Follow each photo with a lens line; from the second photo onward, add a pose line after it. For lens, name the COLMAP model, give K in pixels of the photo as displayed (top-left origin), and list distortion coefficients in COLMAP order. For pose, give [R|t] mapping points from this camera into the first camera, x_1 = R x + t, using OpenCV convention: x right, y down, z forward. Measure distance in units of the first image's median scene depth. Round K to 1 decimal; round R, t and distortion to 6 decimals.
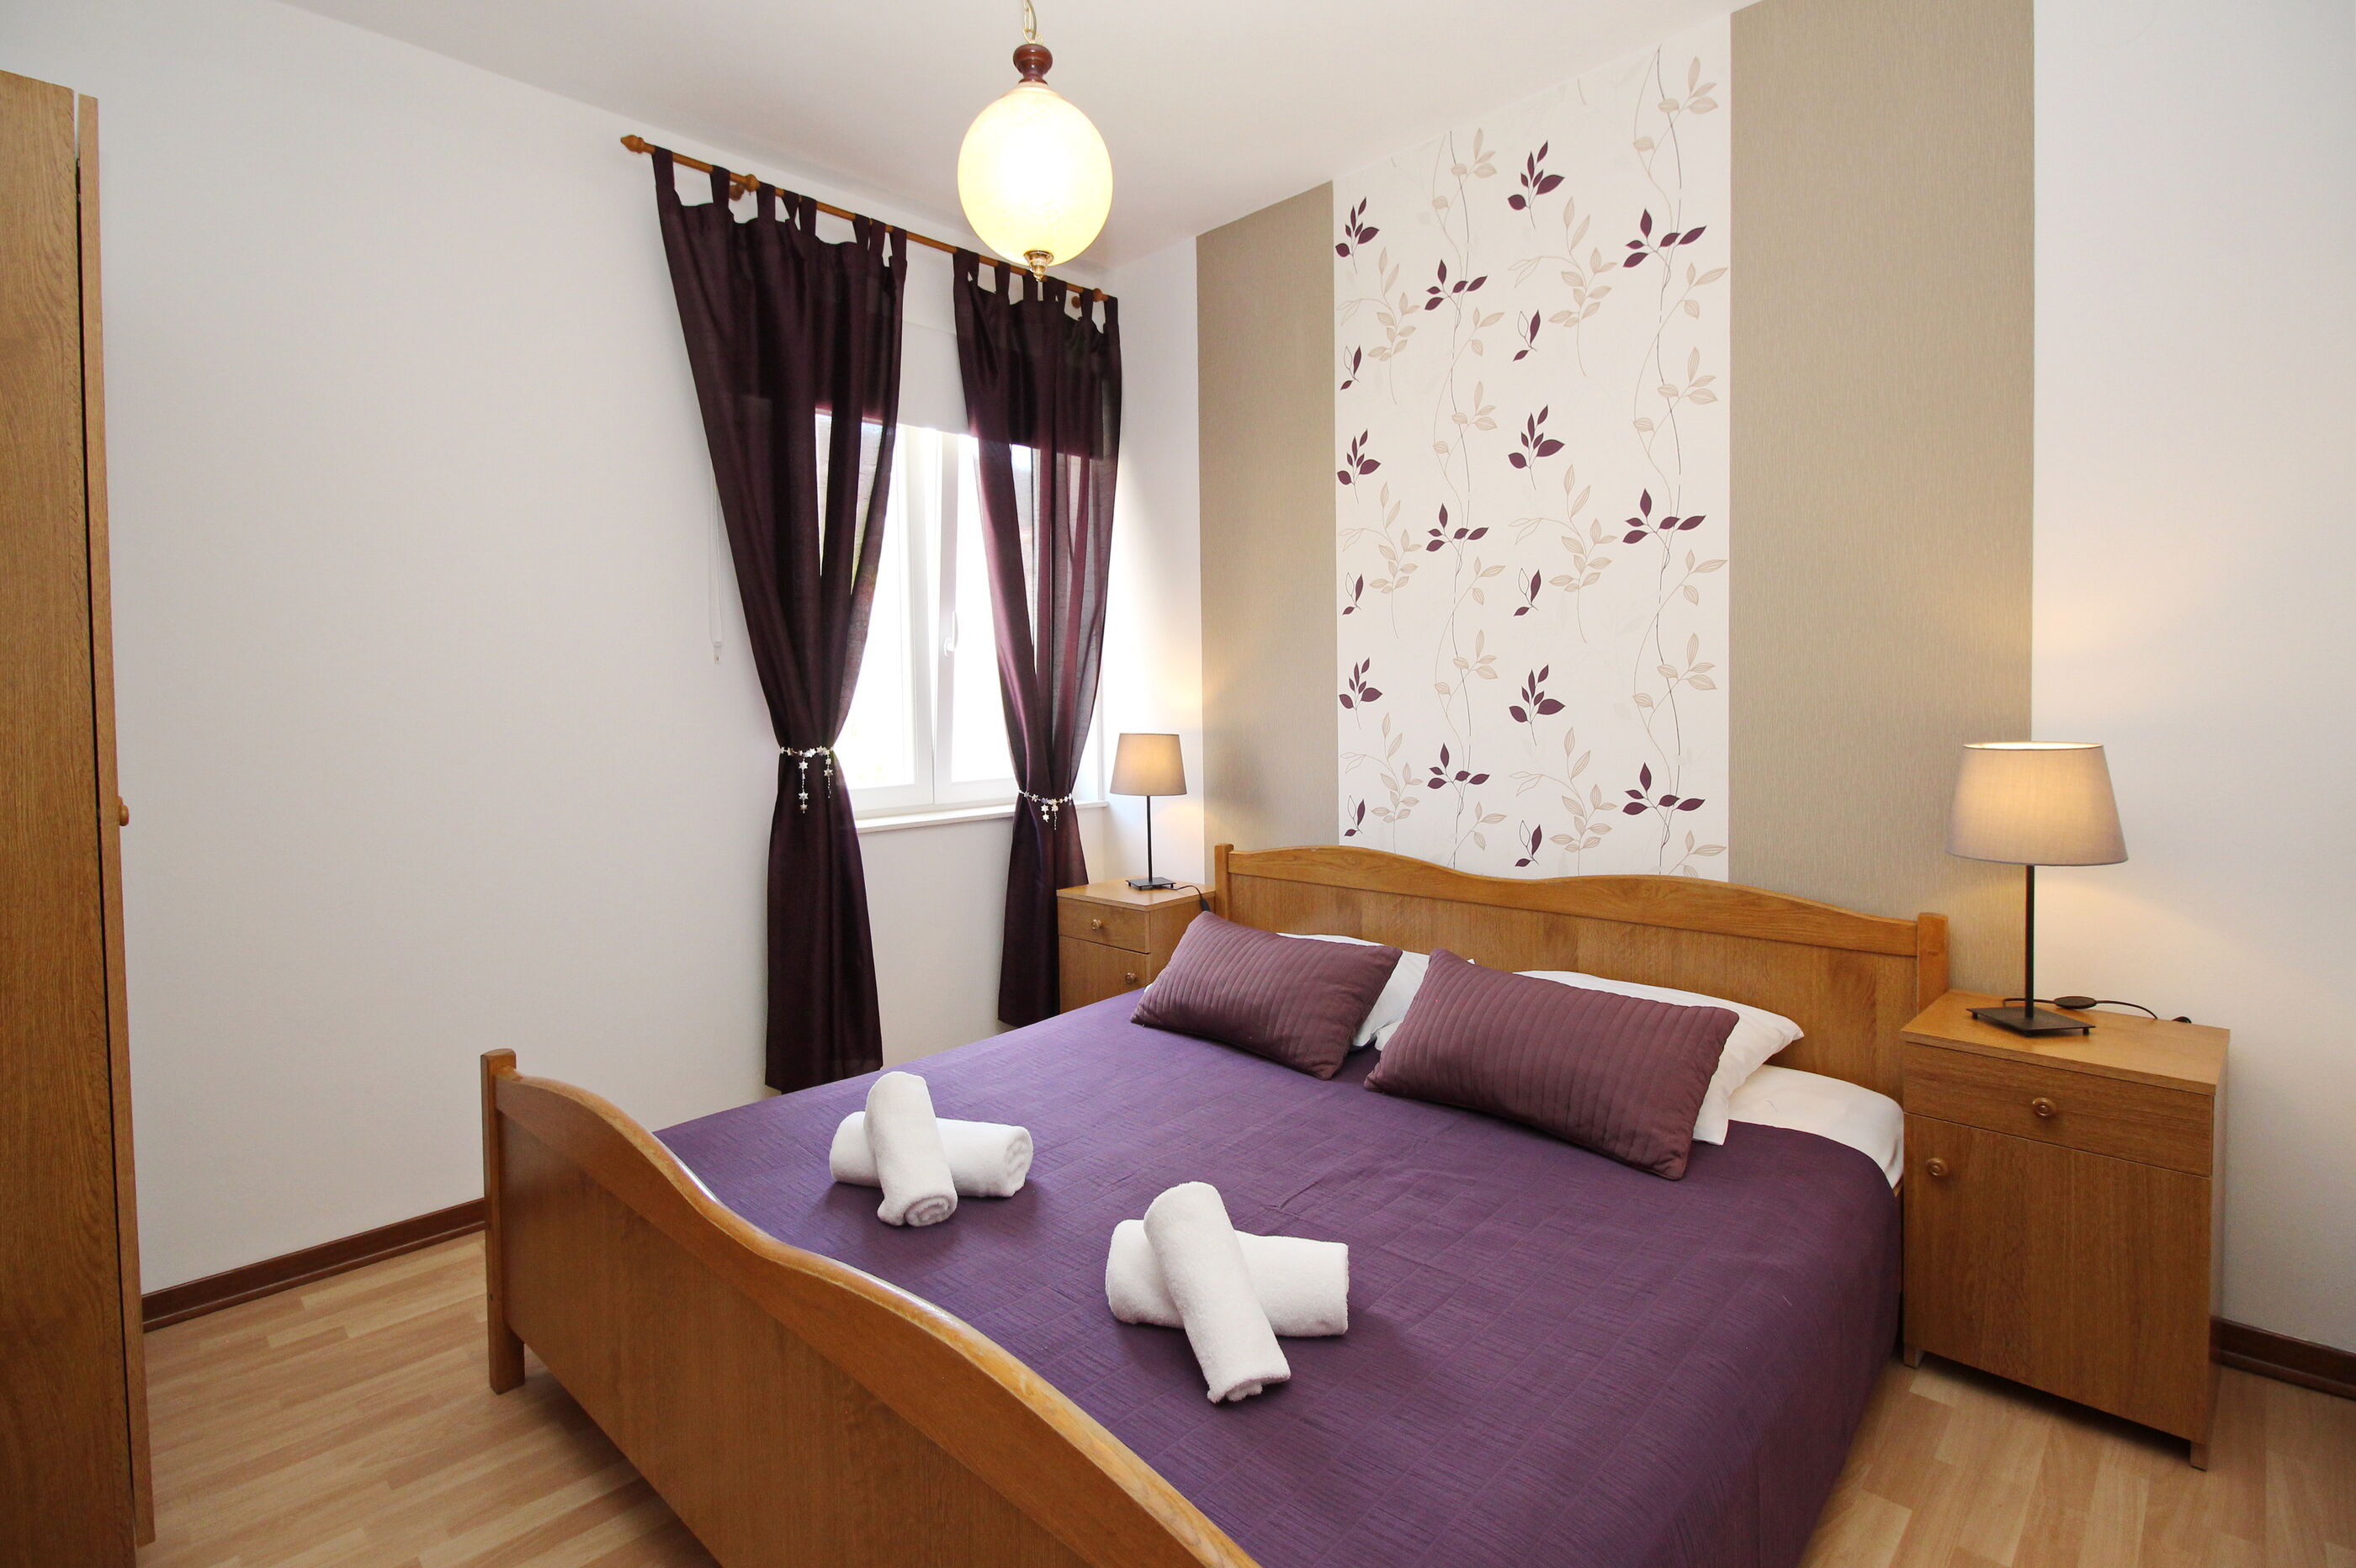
lens RADIAL K [[1103.9, 0, 1180.6], [0, 1103.9, 742.6], [0, 0, 1]] dist [-0.003851, -0.000432]
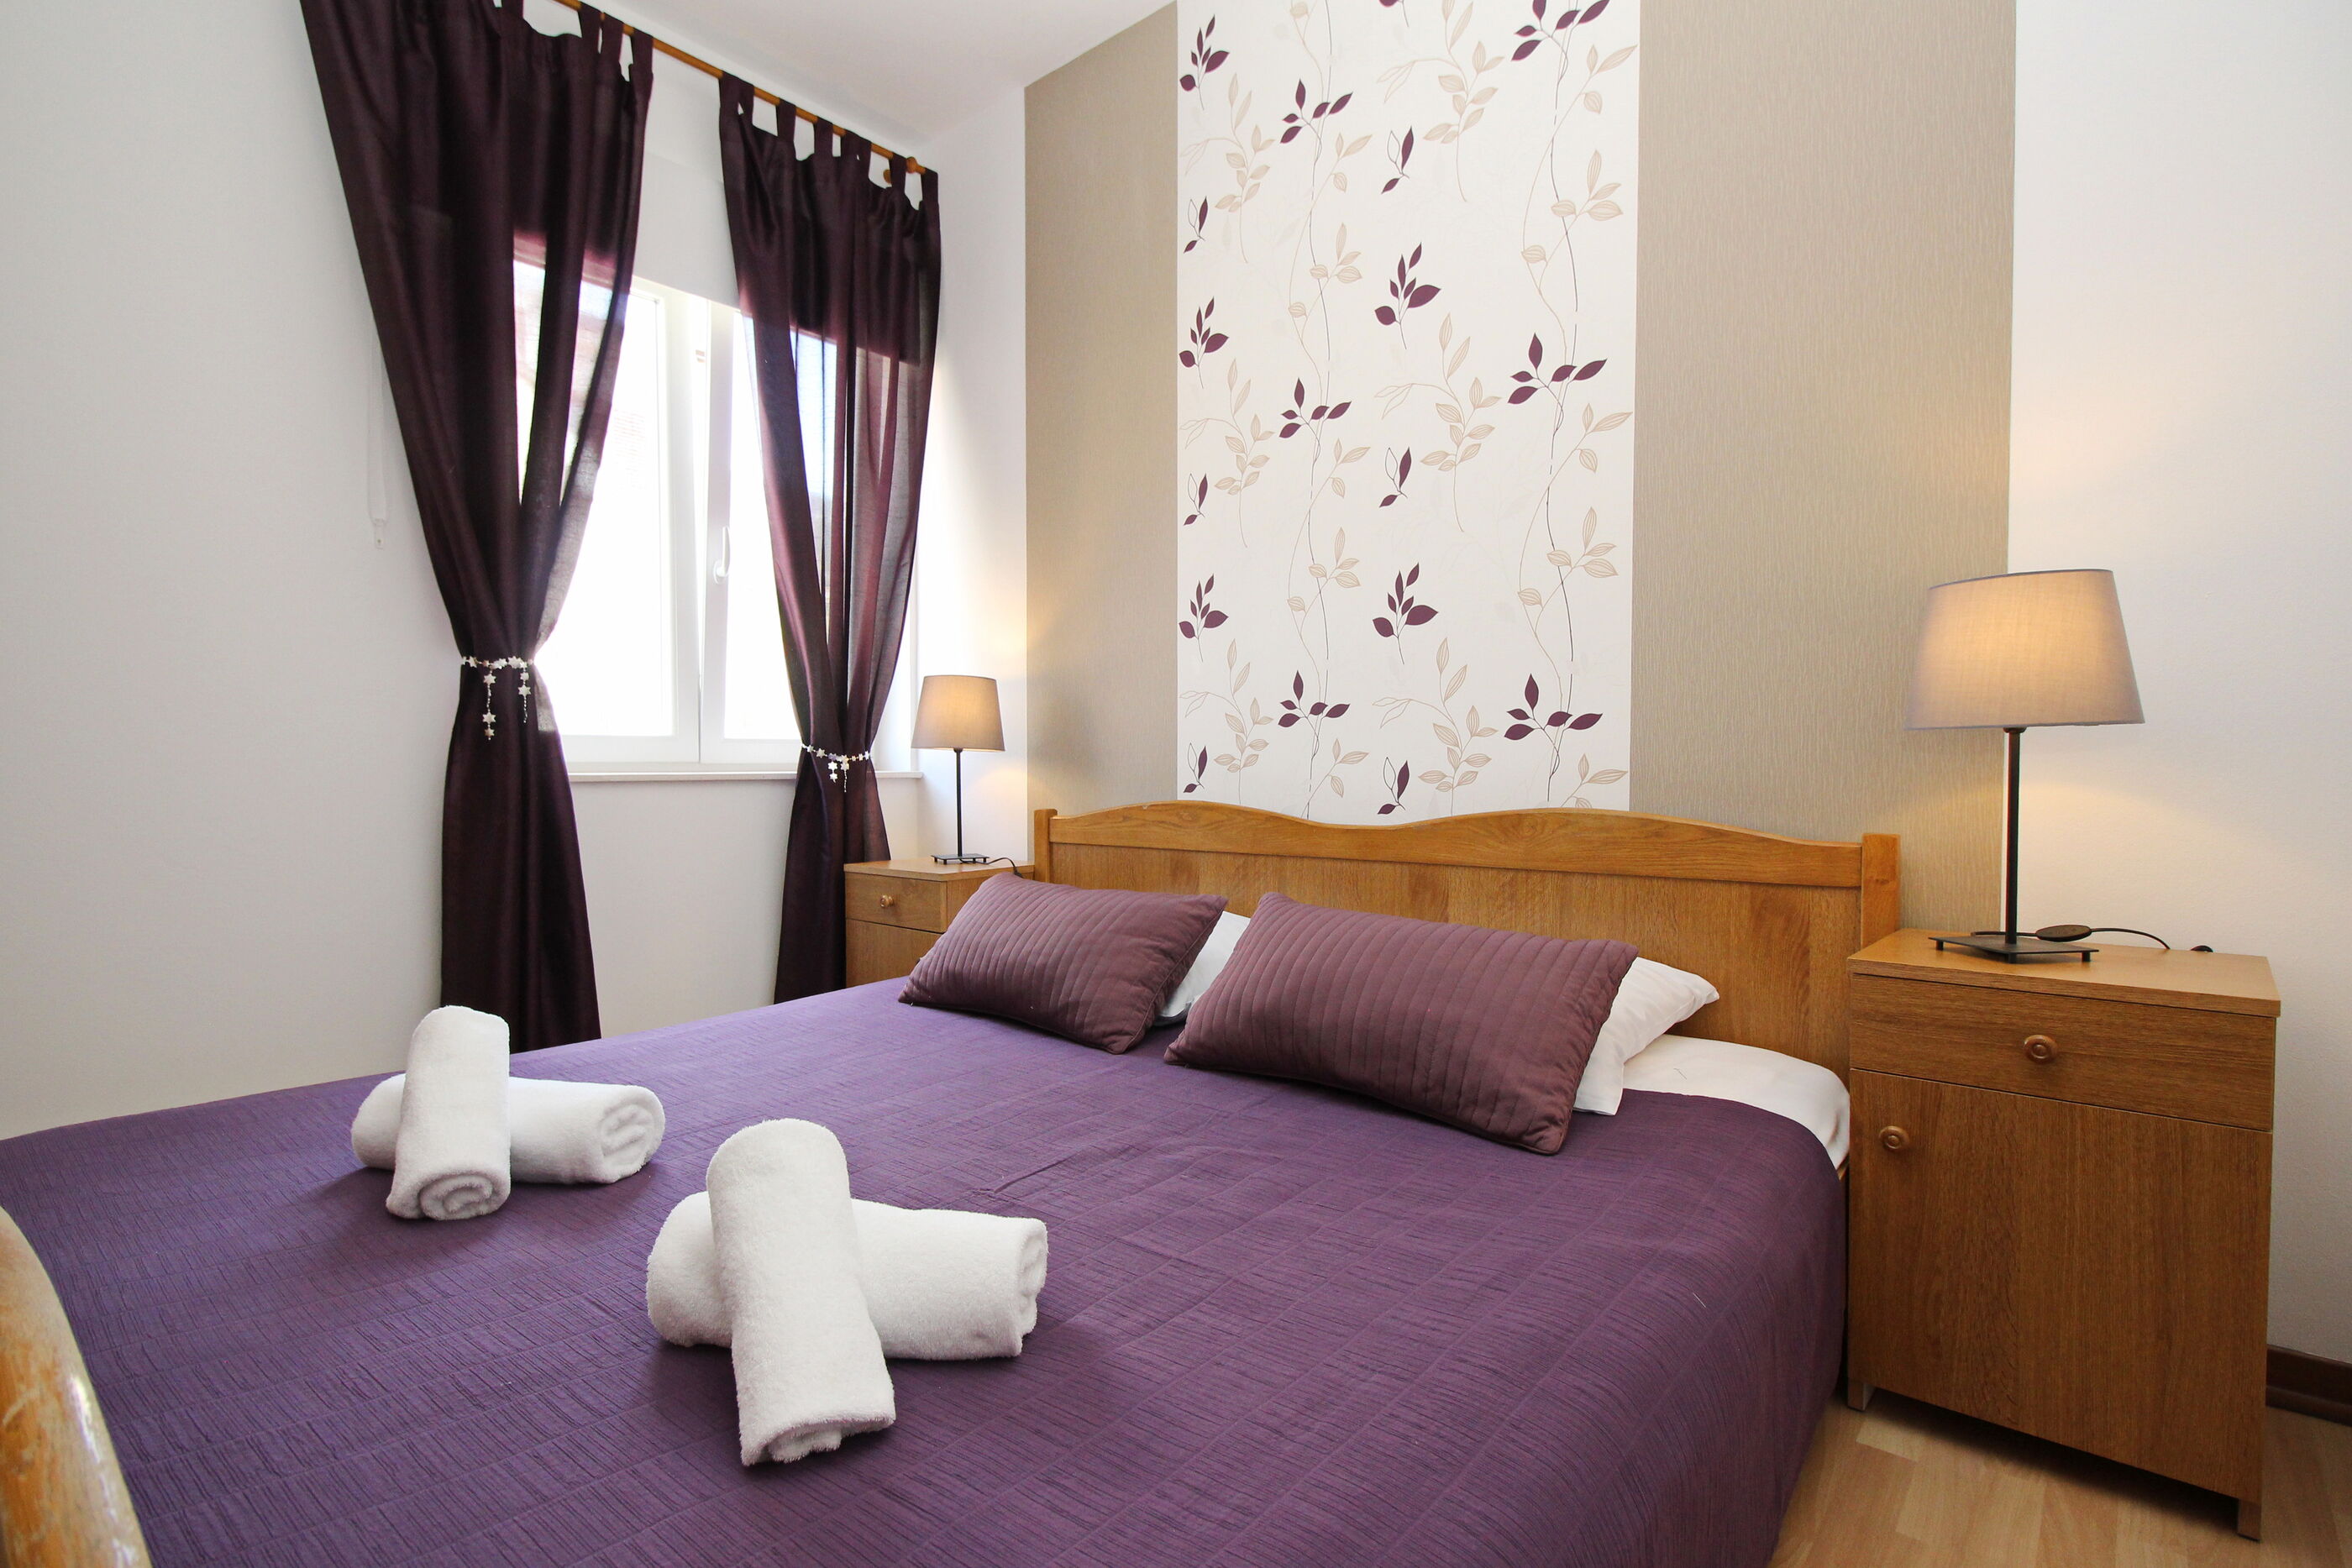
lens RADIAL K [[1127.3, 0, 1164.1], [0, 1127.3, 801.2], [0, 0, 1]] dist [0.004769, -0.001228]
pose [[0.998118, 0.013006, 0.059931, 0.106698], [-0.012599, 0.999895, -0.007161, 0.125567], [-0.060018, 0.006392, 0.998177, 0.195709]]
